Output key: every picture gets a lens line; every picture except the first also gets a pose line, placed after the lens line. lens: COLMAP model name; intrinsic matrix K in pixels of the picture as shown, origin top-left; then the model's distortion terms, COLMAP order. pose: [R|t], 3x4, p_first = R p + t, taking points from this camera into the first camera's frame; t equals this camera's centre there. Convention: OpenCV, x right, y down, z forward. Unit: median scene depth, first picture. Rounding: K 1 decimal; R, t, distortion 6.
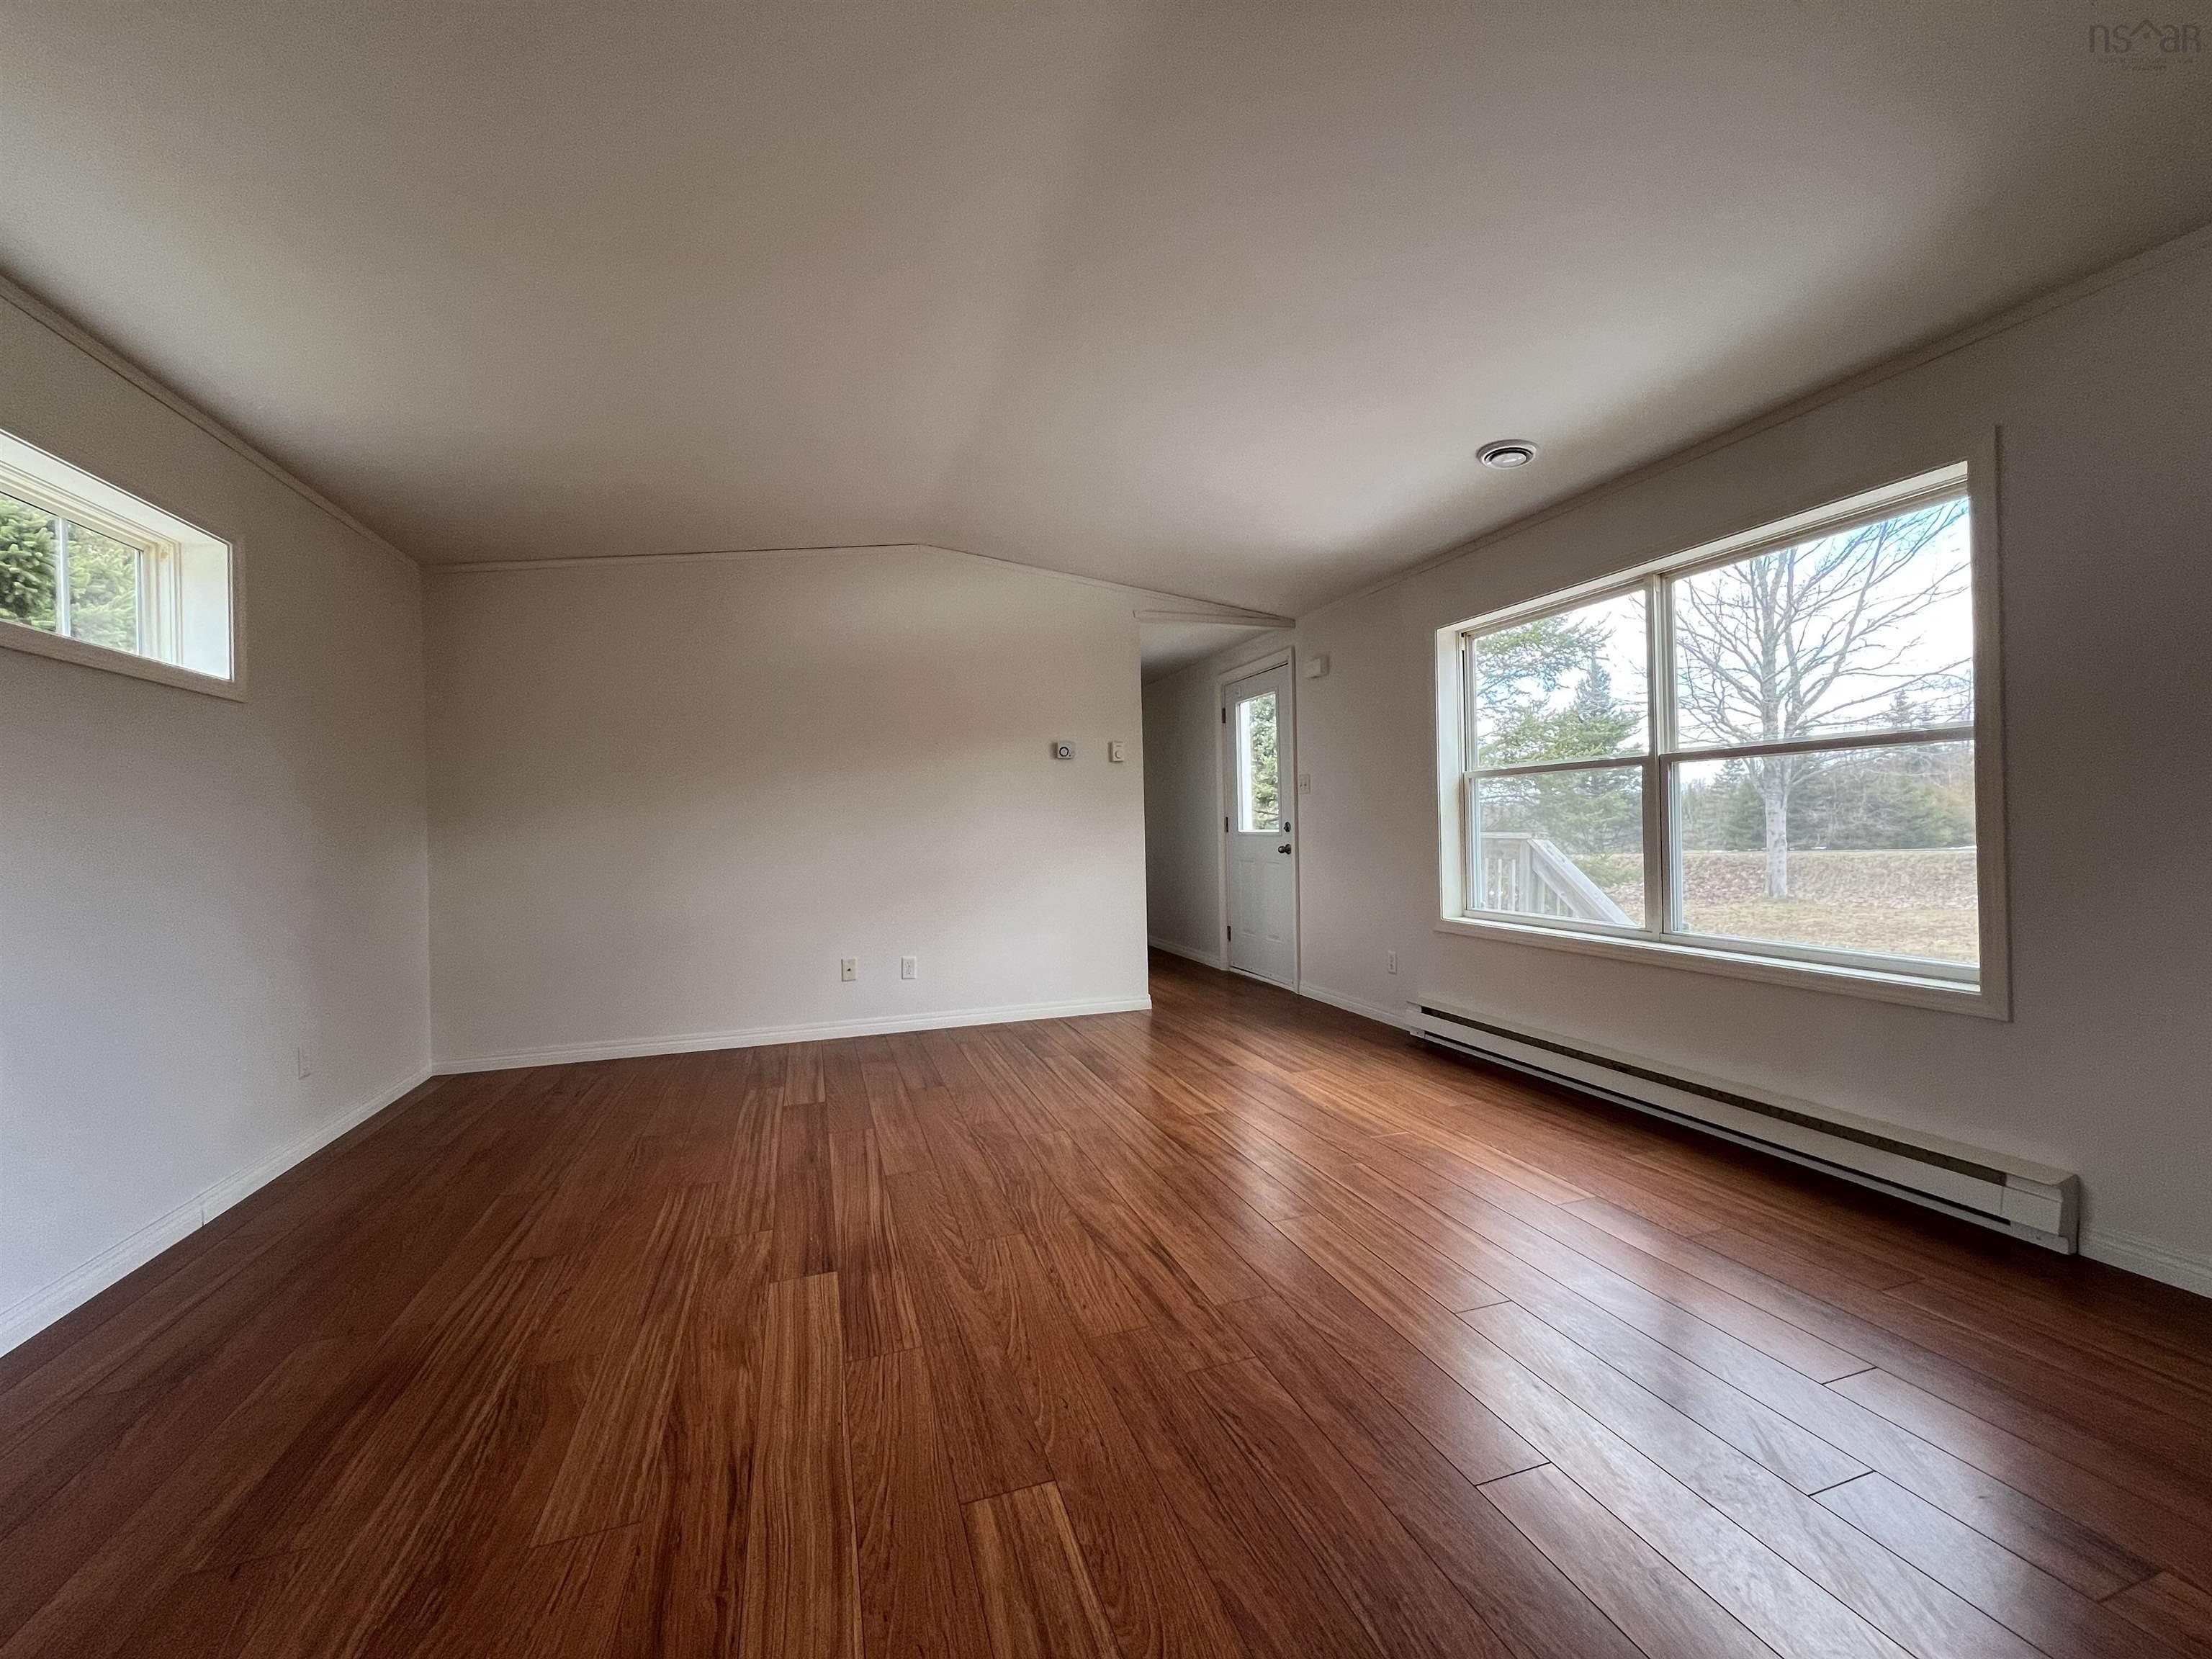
lens RADIAL K [[883.9, 0, 1102.2], [0, 883.9, 826.9], [0, 0, 1]] dist [0.001280, 0.000087]
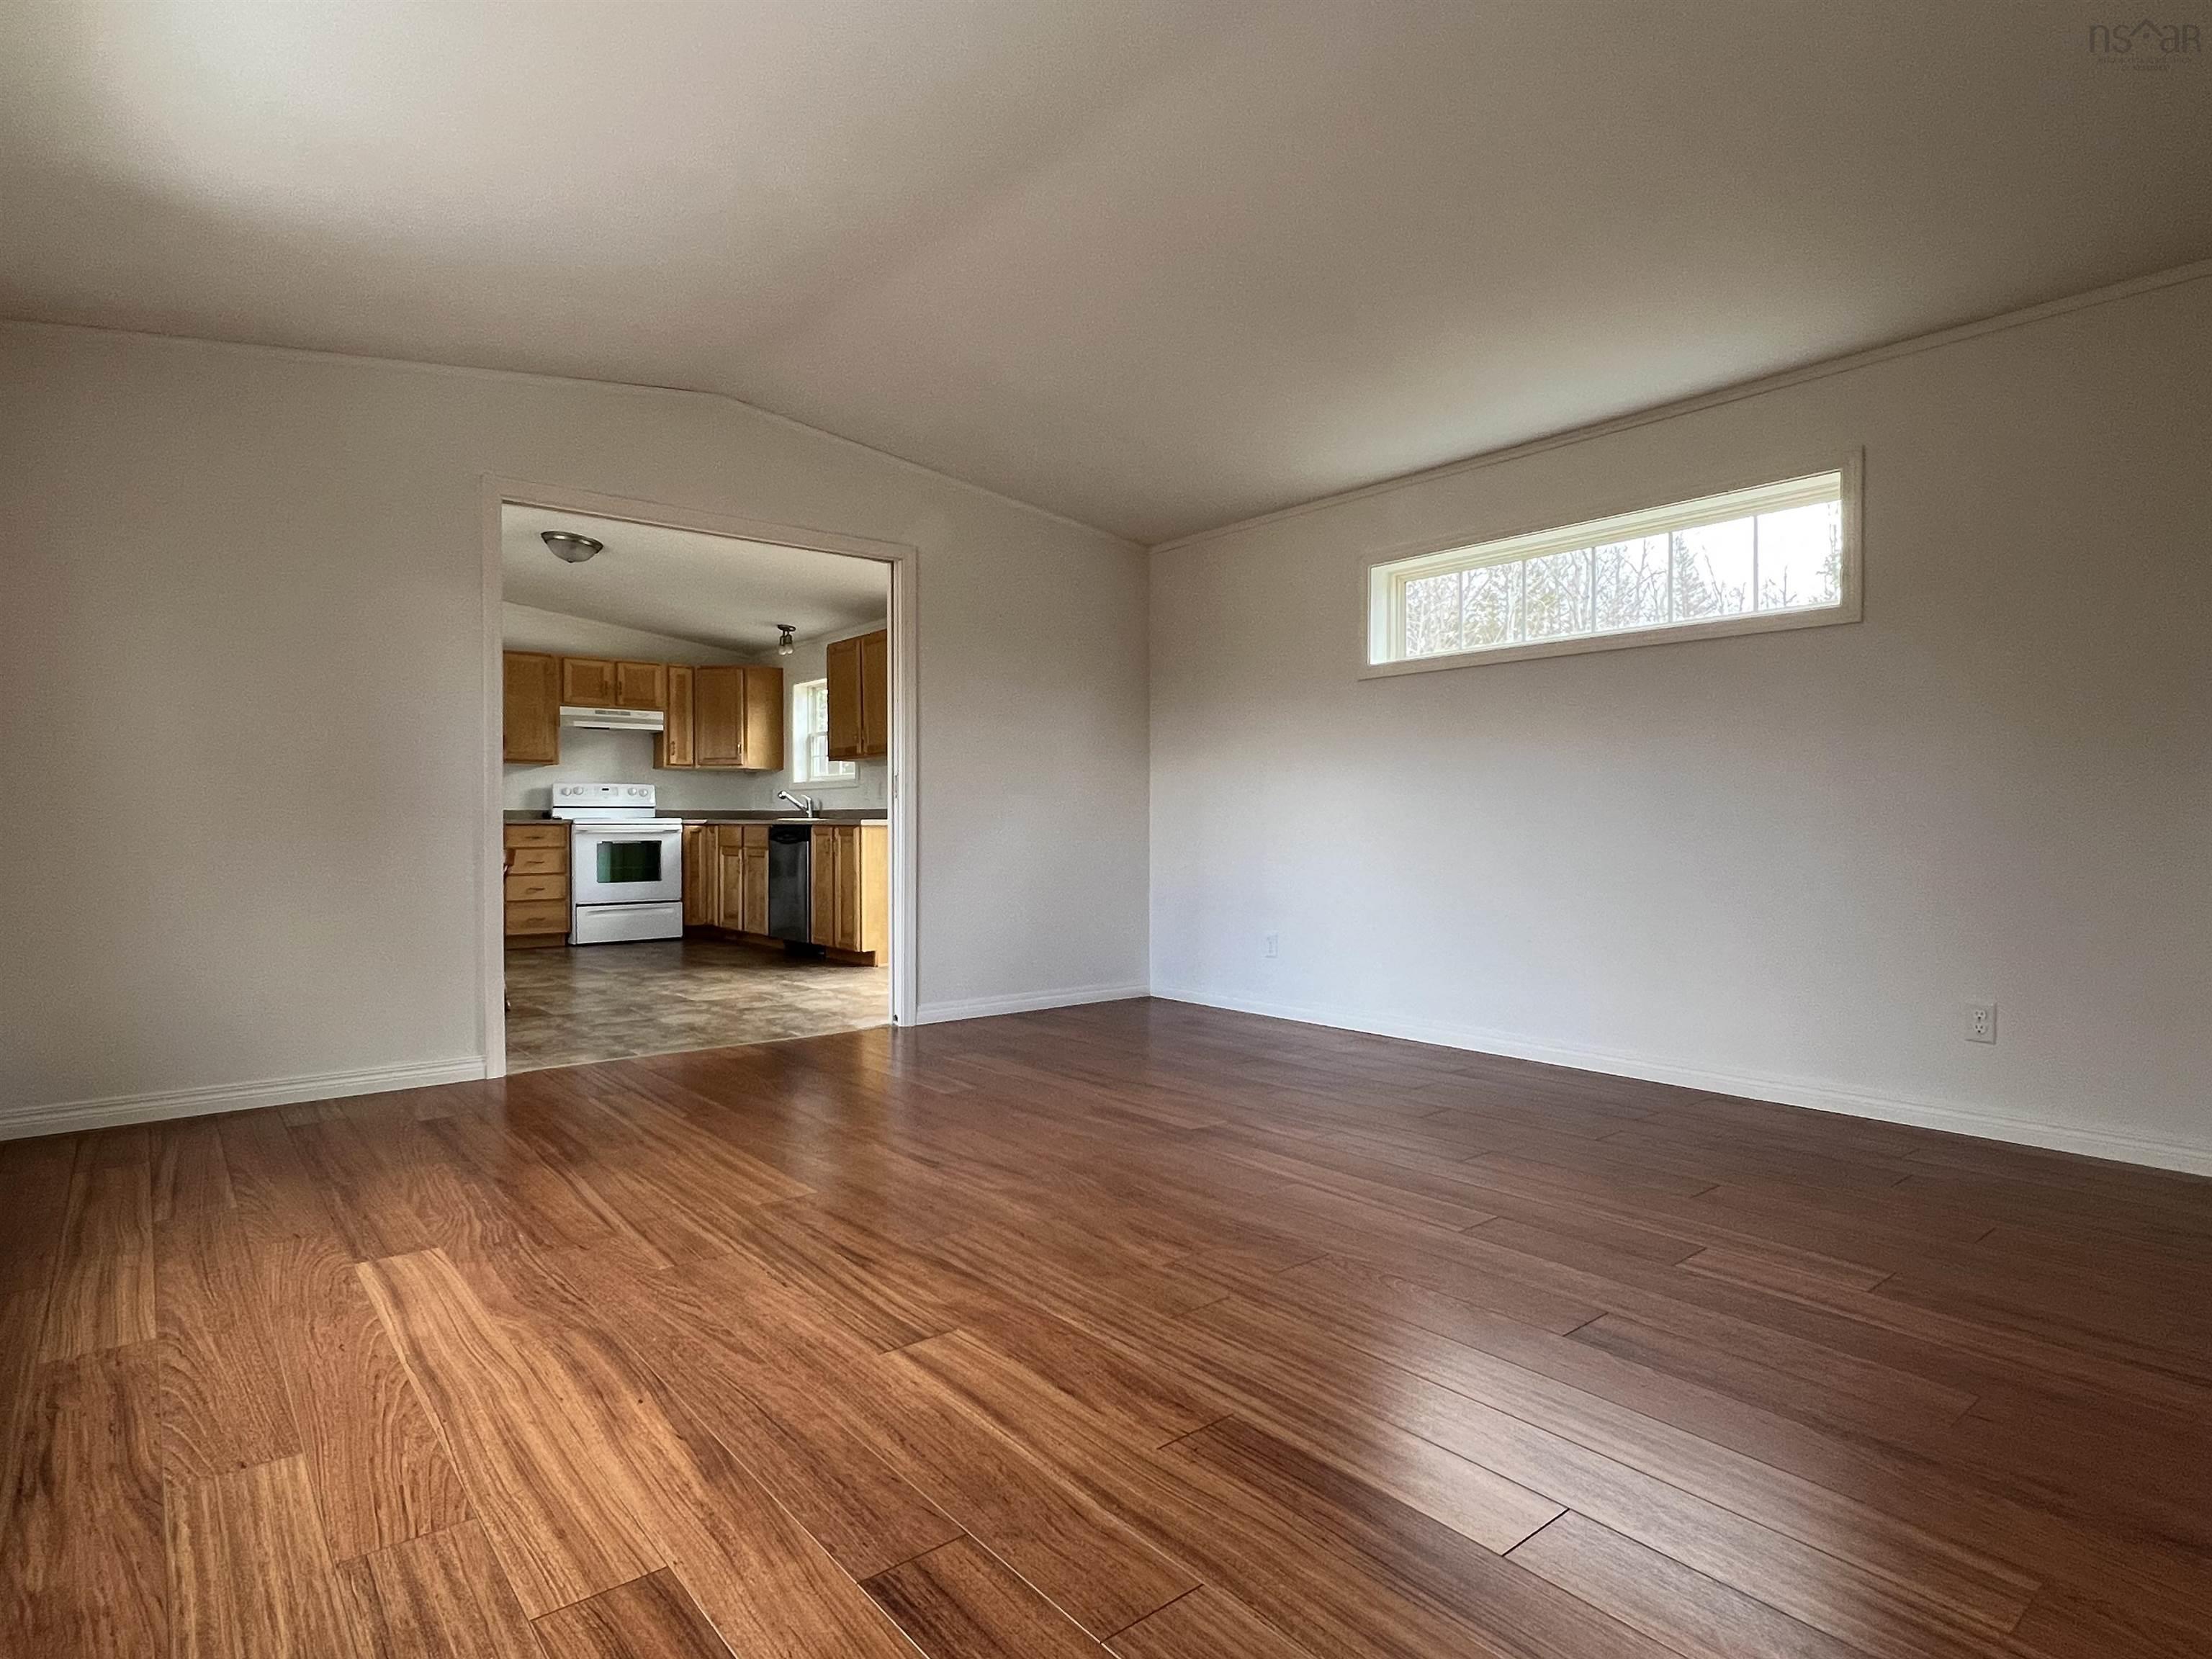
lens RADIAL K [[1188.6, 0, 1101.2], [0, 1188.6, 831.1], [0, 0, 1]] dist [-0.013153, -0.000523]
pose [[-0.935451, 0.023822, -0.352652, 0.253825], [0.018725, 0.999665, 0.017857, 0.046114], [0.352960, 0.010101, -0.935584, 1.676727]]
